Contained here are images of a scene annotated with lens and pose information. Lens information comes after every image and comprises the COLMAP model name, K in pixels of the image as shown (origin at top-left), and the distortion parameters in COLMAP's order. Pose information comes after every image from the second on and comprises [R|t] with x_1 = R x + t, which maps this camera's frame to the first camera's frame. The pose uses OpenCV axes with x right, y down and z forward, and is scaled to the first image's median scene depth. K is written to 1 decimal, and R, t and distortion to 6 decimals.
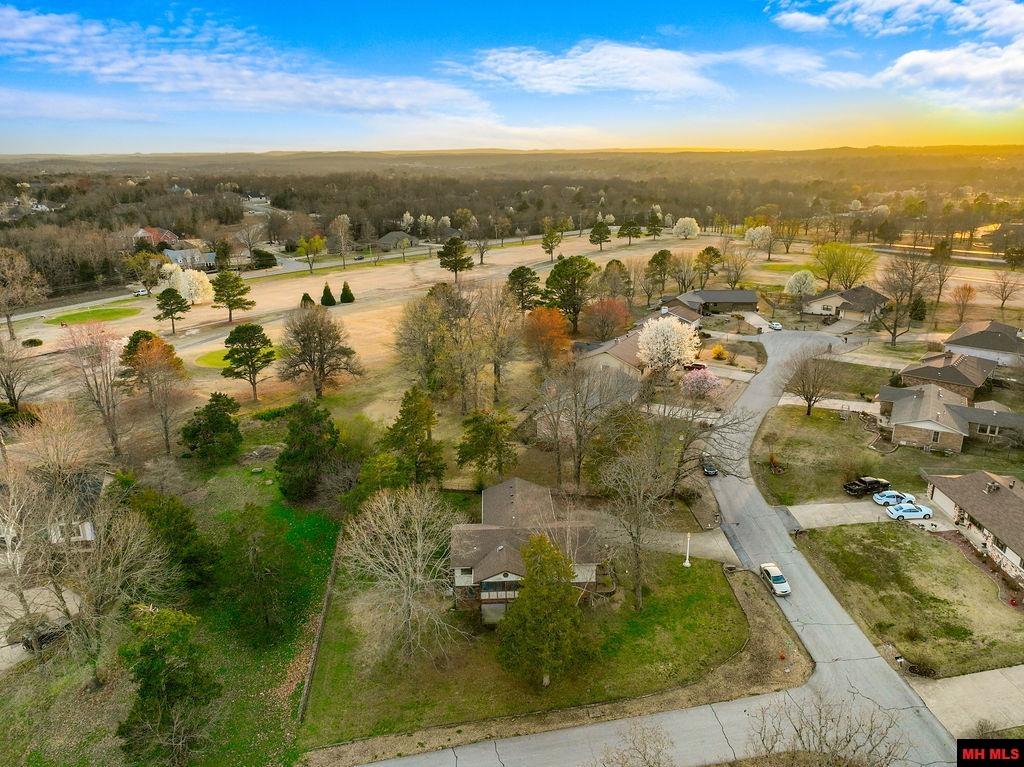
lens RADIAL K [[721.8, 0, 512.0], [0, 721.8, 383.5], [0, 0, 1]] dist [-0.005960, 0.024463]
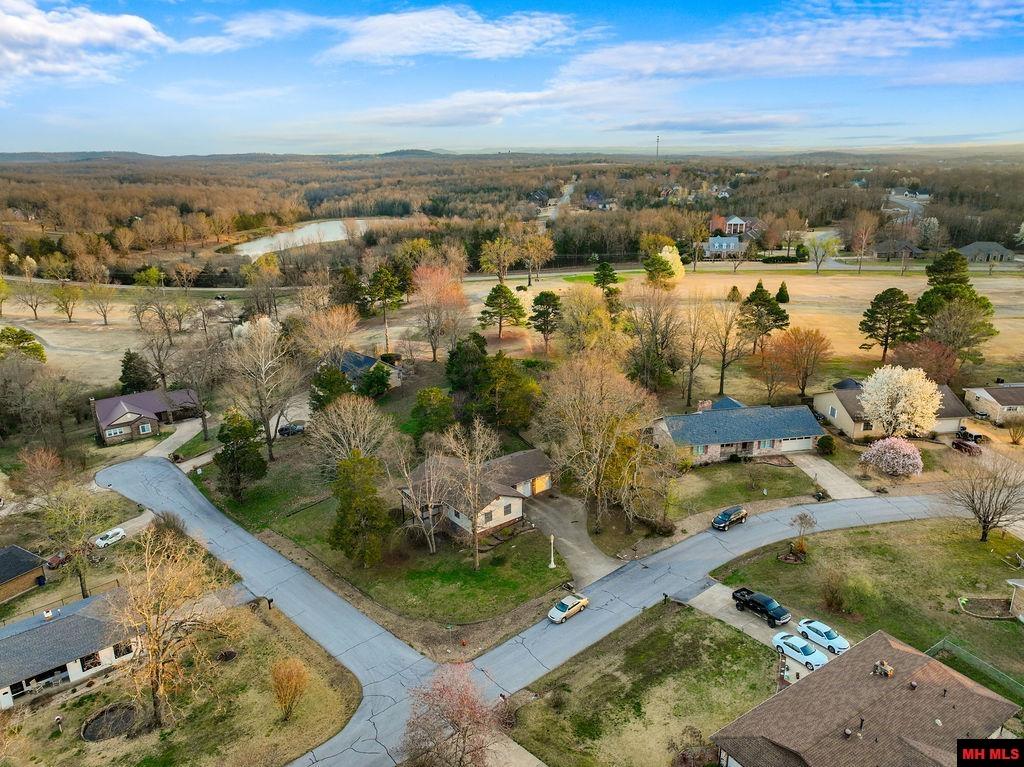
lens RADIAL K [[721.8, 0, 512.0], [0, 721.8, 383.5], [0, 0, 1]] dist [-0.005960, 0.024463]
pose [[0.578401, 0.252728, -0.775616, 1.030417], [-0.242707, 0.961055, 0.132158, -0.132598], [0.778810, 0.111808, 0.617215, 0.321288]]
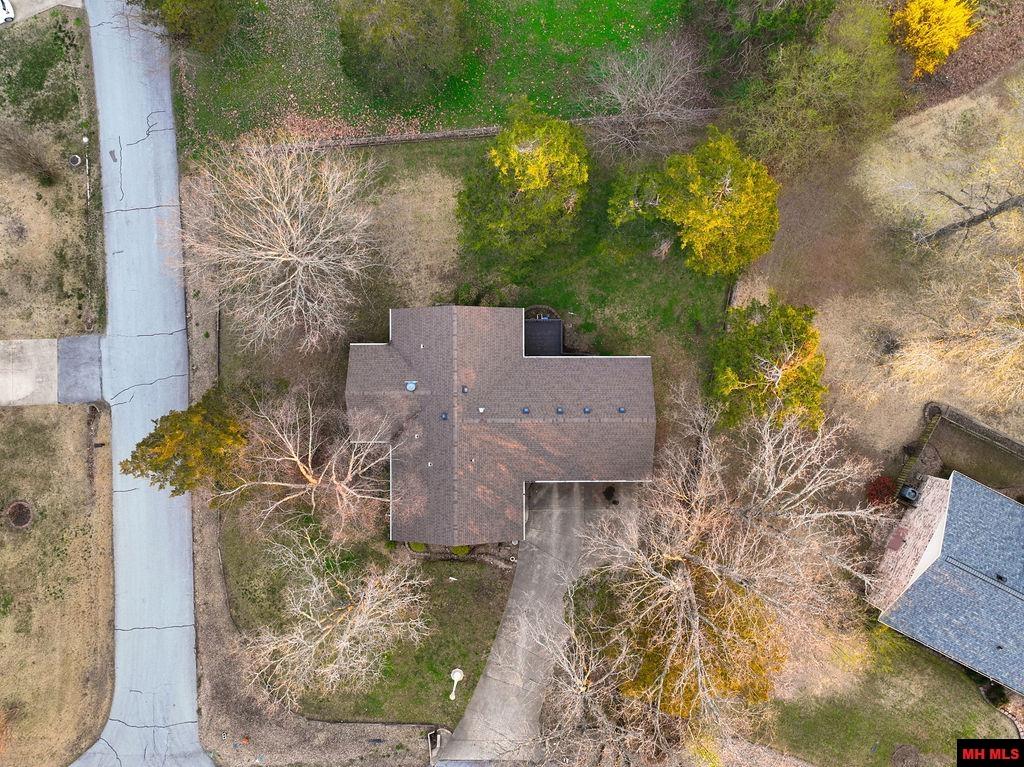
lens RADIAL K [[721.8, 0, 512.0], [0, 721.8, 383.5], [0, 0, 1]] dist [-0.005960, 0.024463]
pose [[-0.028814, 0.999583, 0.002080, -0.022174], [-0.298117, -0.010580, 0.954471, -0.412088], [0.954094, 0.026882, 0.298298, 0.929498]]
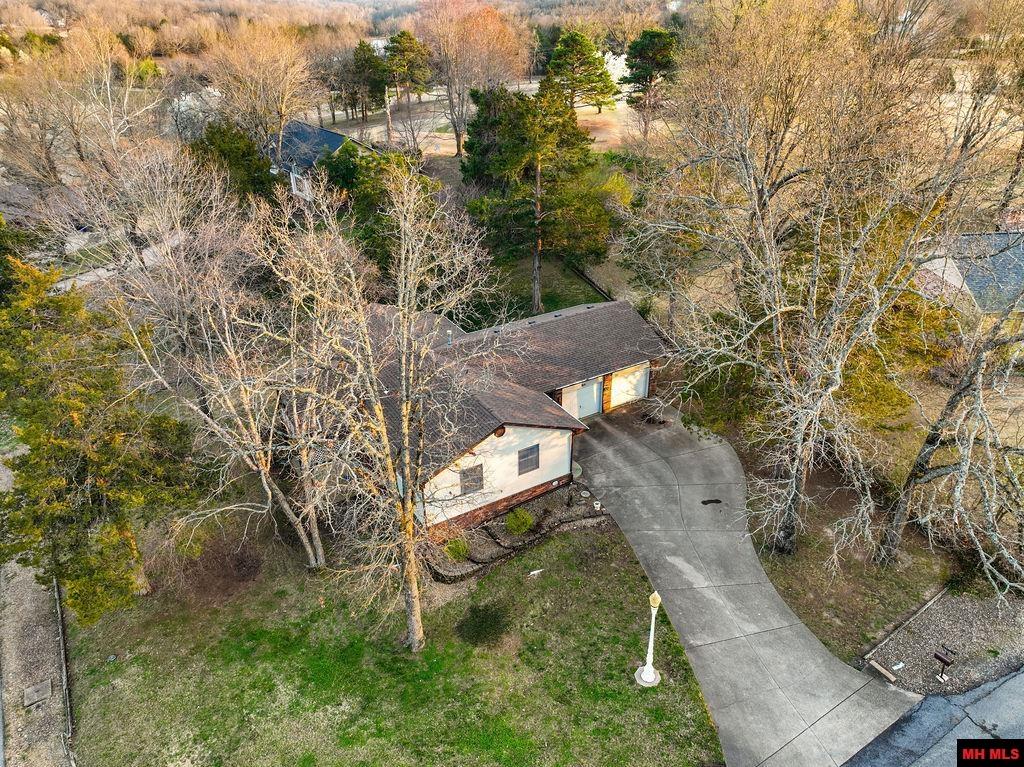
lens RADIAL K [[721.8, 0, 512.0], [0, 721.8, 383.5], [0, 0, 1]] dist [-0.005960, 0.024463]
pose [[0.477765, 0.427697, -0.767343, 0.440689], [-0.260616, 0.903165, 0.341135, 0.046644], [0.838940, 0.036999, 0.542965, 0.848750]]
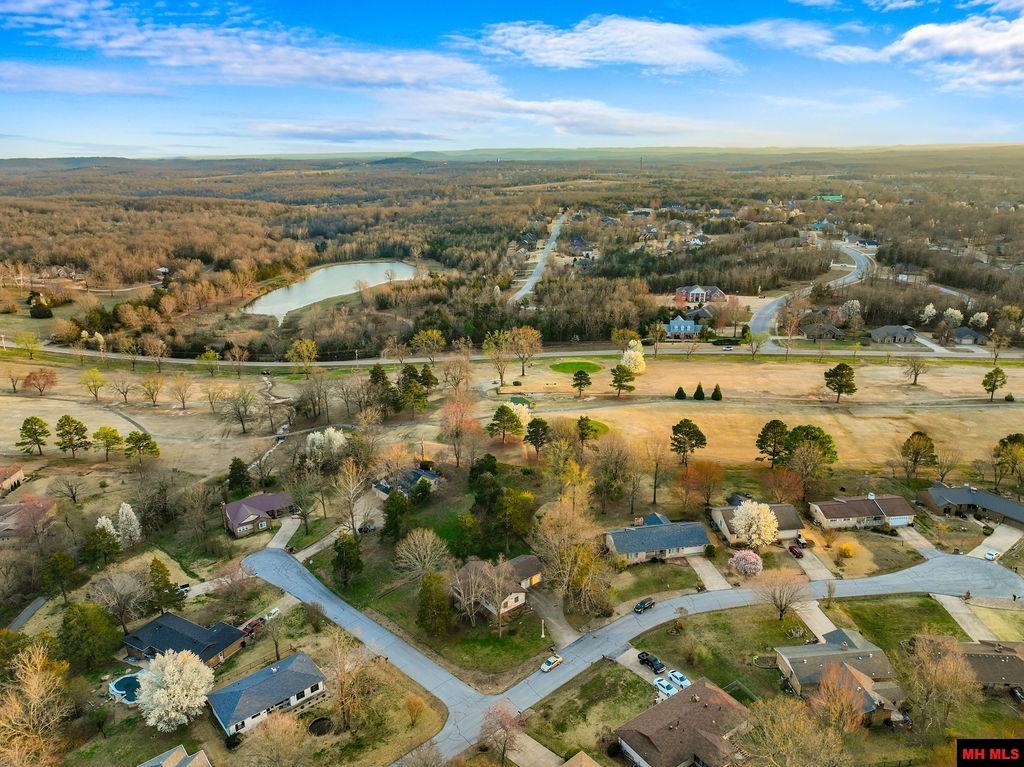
lens RADIAL K [[721.8, 0, 512.0], [0, 721.8, 383.5], [0, 0, 1]] dist [-0.005960, 0.024463]
pose [[0.591852, 0.250024, -0.766289, 1.575661], [-0.238634, 0.962409, 0.129703, -0.640947], [0.769913, 0.106098, 0.629268, -0.305788]]
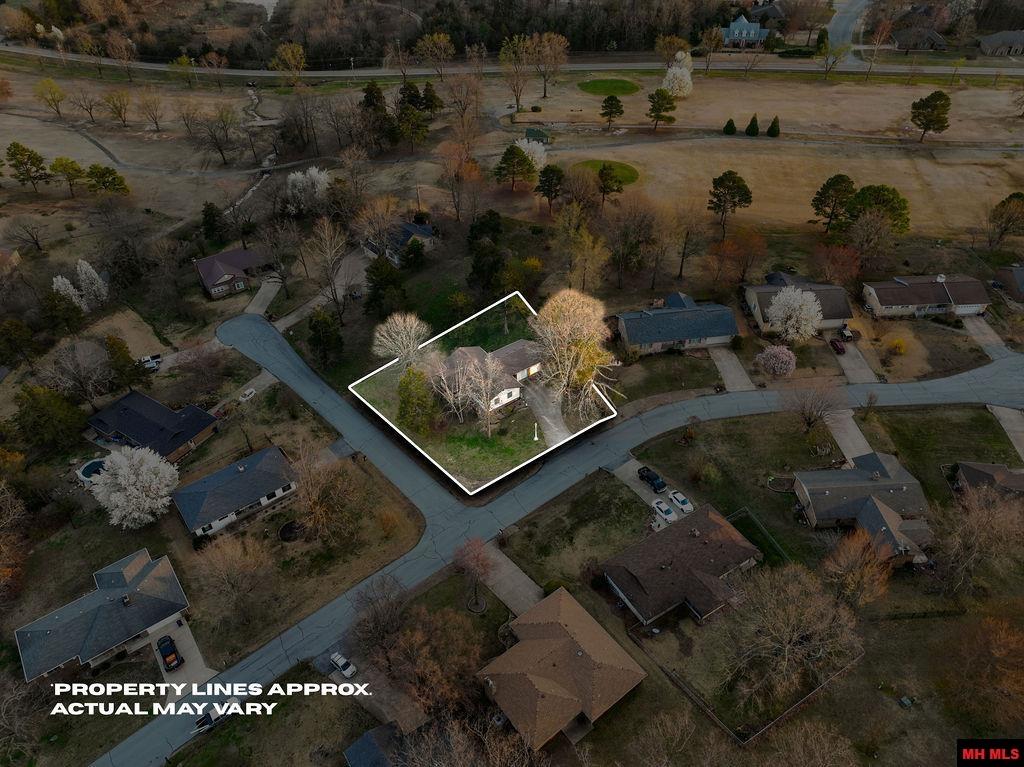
lens RADIAL K [[721.8, 0, 512.0], [0, 721.8, 383.5], [0, 0, 1]] dist [-0.005960, 0.024463]
pose [[0.549109, 0.546650, -0.632181, 1.300968], [-0.245457, 0.828549, 0.503248, -0.736248], [0.798893, -0.121165, 0.589143, -0.000527]]
